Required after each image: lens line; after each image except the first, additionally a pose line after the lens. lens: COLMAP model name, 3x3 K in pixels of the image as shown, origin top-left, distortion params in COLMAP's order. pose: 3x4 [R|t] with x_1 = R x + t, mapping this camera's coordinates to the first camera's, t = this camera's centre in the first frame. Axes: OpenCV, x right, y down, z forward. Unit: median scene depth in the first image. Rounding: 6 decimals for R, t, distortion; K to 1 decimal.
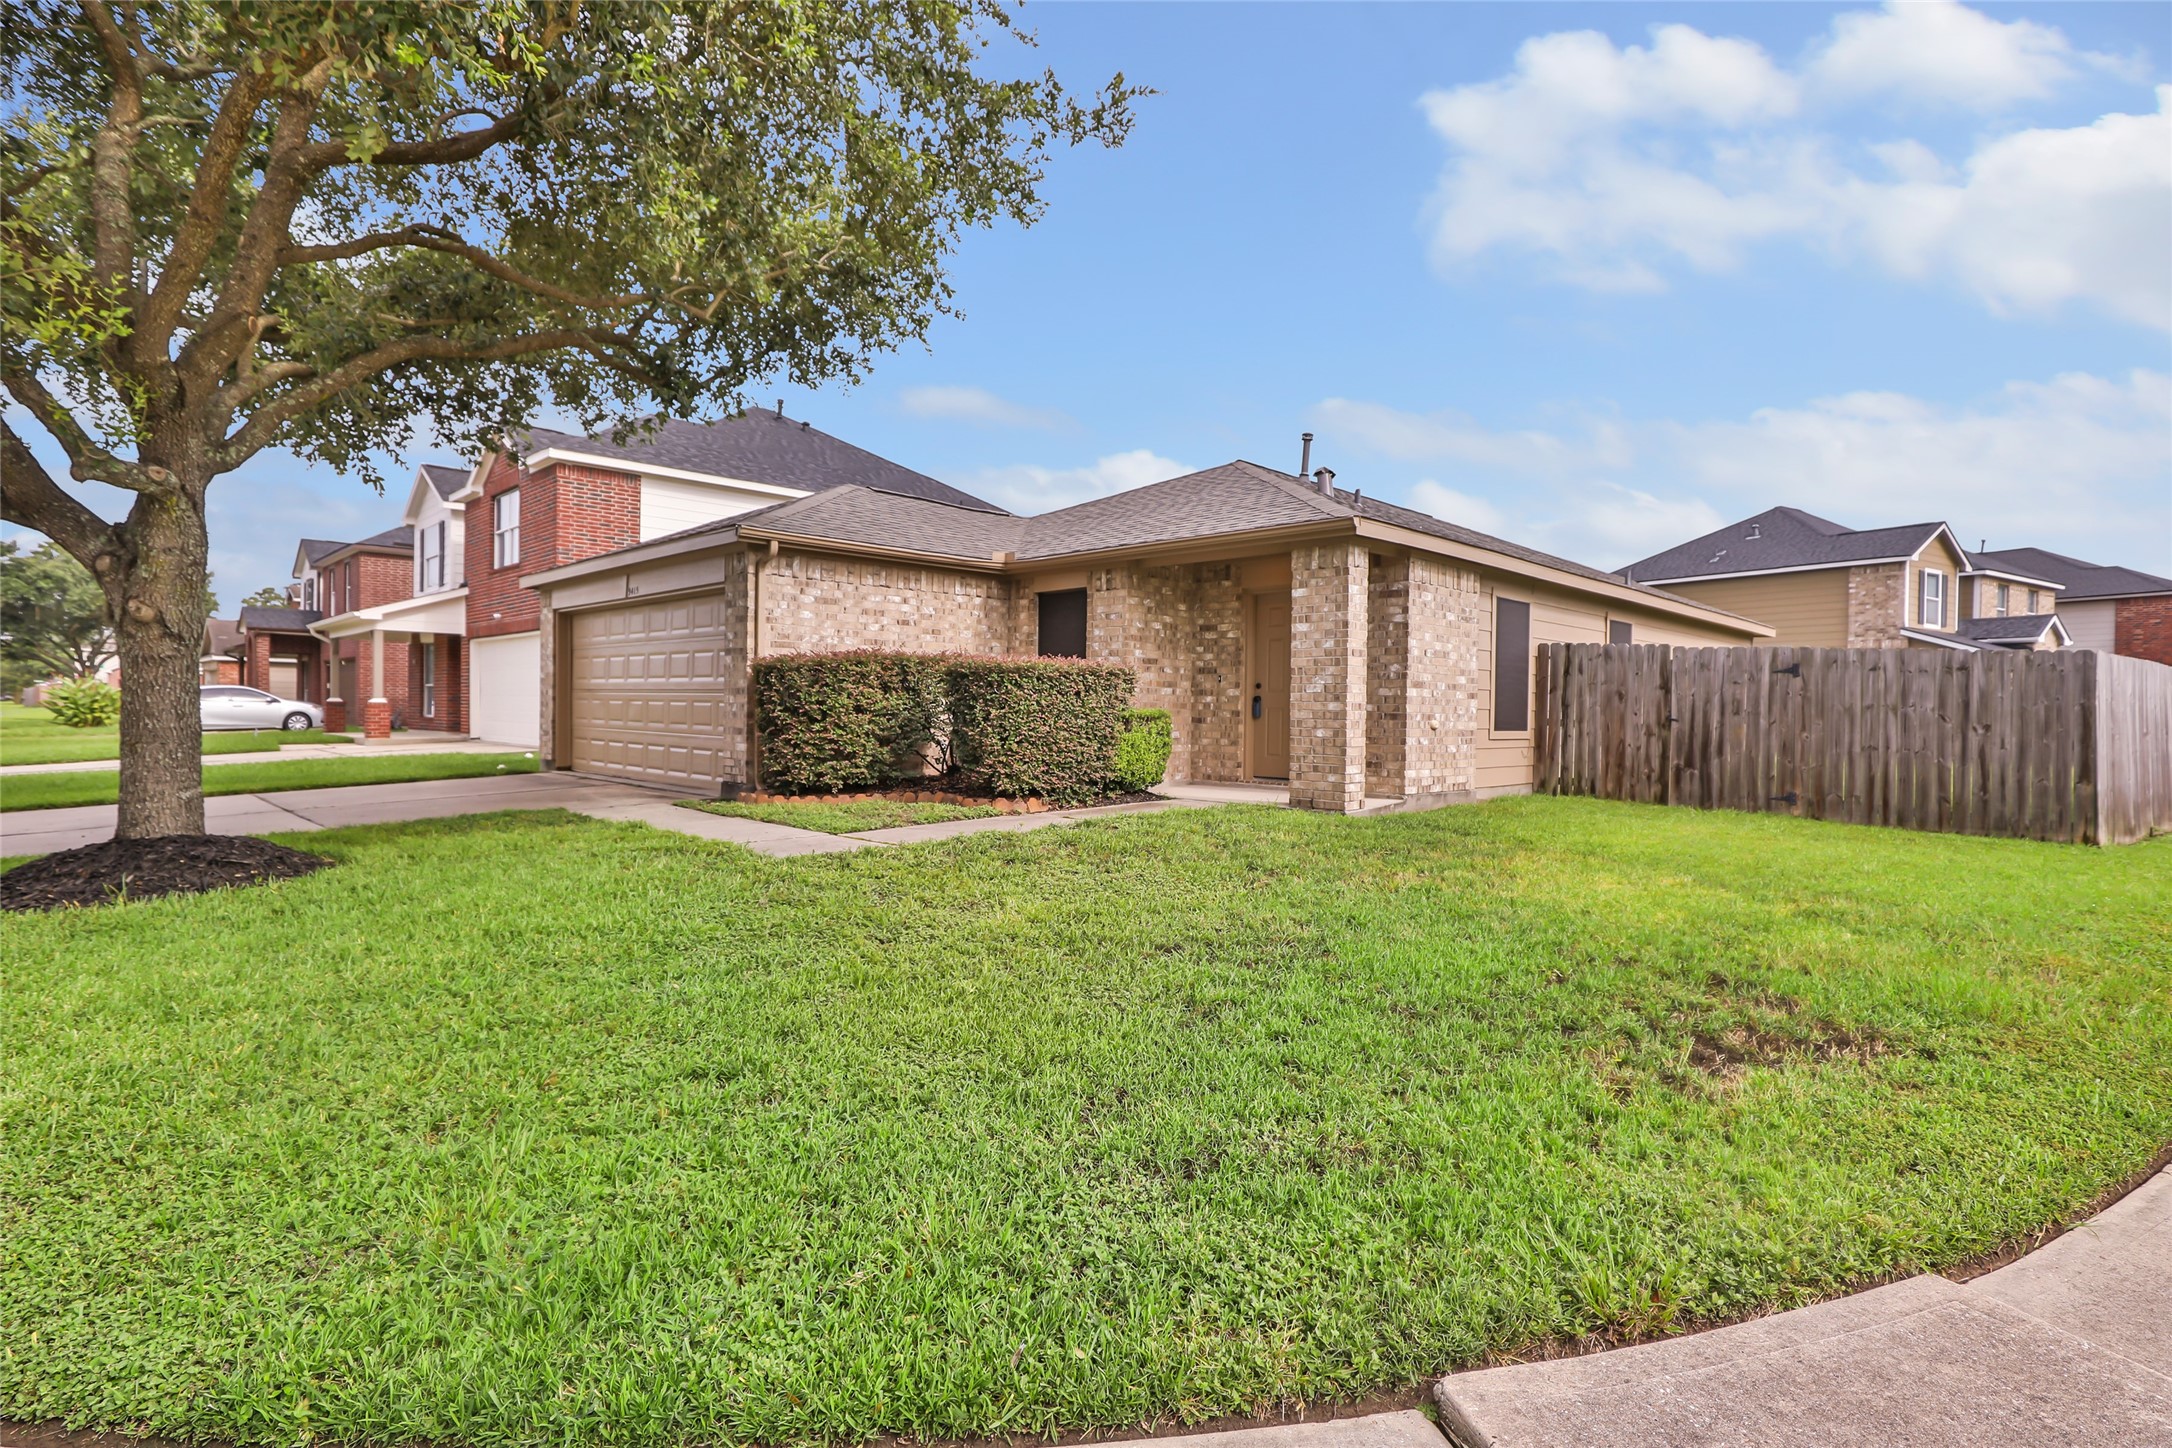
lens RADIAL K [[1020.6, 0, 1095.2], [0, 1020.6, 720.9], [0, 0, 1]] dist [-0.004324, 0.000139]
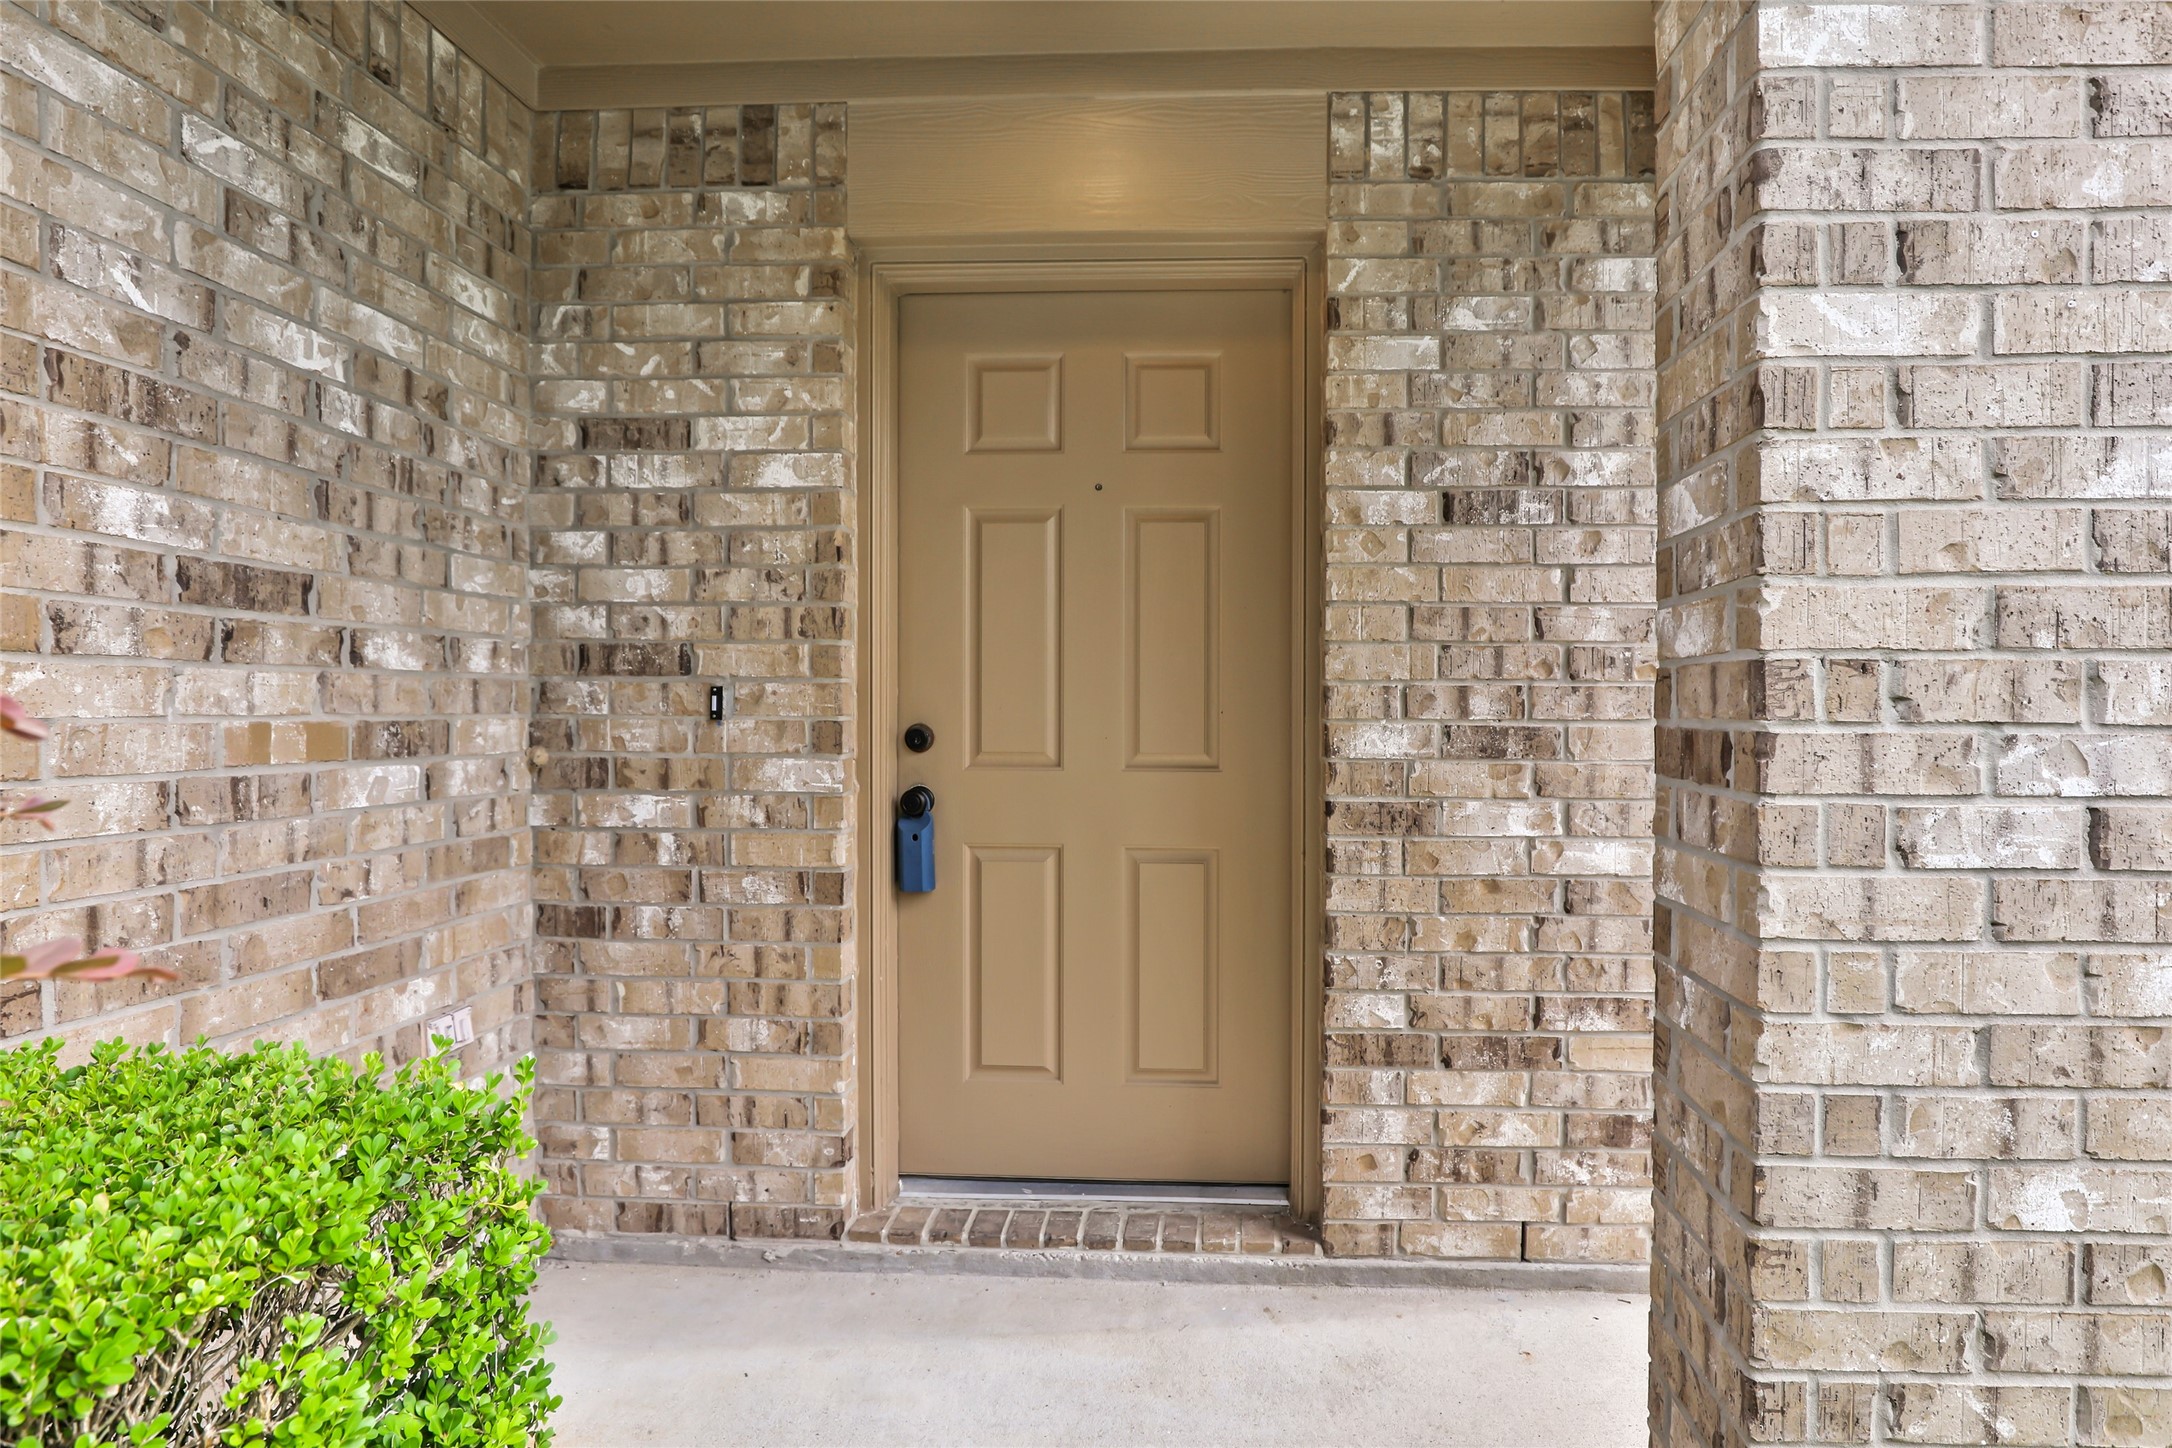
lens RADIAL K [[1079.8, 0, 1092.5], [0, 1079.8, 713.7], [0, 0, 1]] dist [-0.002430, -0.000117]
pose [[0.752456, -0.015461, 0.658462, 0.042833], [0.014468, 0.999871, 0.006943, -0.039911], [-0.658484, 0.004302, 0.752582, 0.805803]]
